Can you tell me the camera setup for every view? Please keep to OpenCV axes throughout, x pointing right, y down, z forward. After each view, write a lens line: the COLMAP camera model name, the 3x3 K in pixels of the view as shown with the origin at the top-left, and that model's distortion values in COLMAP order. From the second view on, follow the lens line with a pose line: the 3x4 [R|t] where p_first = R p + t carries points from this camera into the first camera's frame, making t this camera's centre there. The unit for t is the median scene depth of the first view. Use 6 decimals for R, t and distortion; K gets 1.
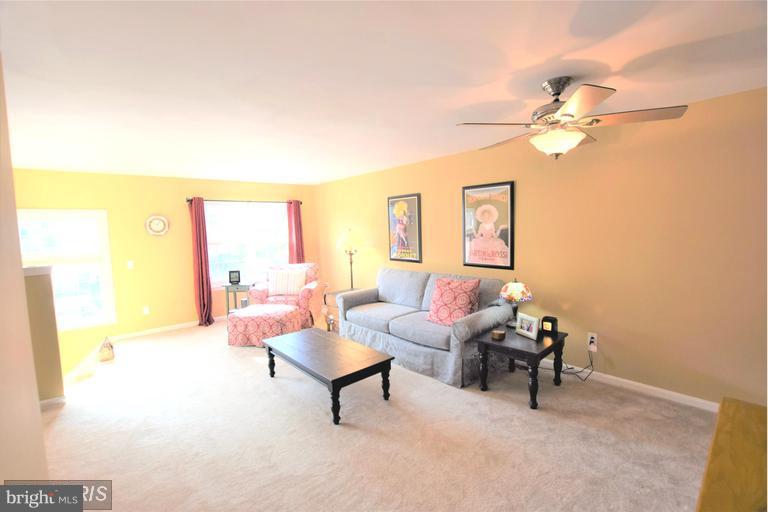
lens RADIAL K [[336.2, 0, 384.7], [0, 336.2, 257.8], [0, 0, 1]] dist [-0.003721, -0.000178]
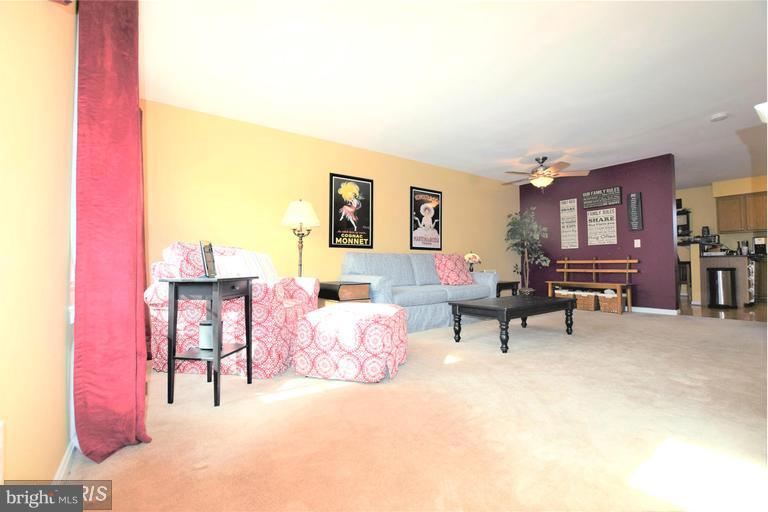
lens RADIAL K [[336.2, 0, 383.0], [0, 336.2, 254.6], [0, 0, 1]] dist [-0.003721, -0.000178]
pose [[0.106351, 0.064070, 0.992262, -1.003140], [0.093625, 0.992843, -0.074142, 0.125756], [-0.989911, 0.100785, 0.099591, 0.997050]]
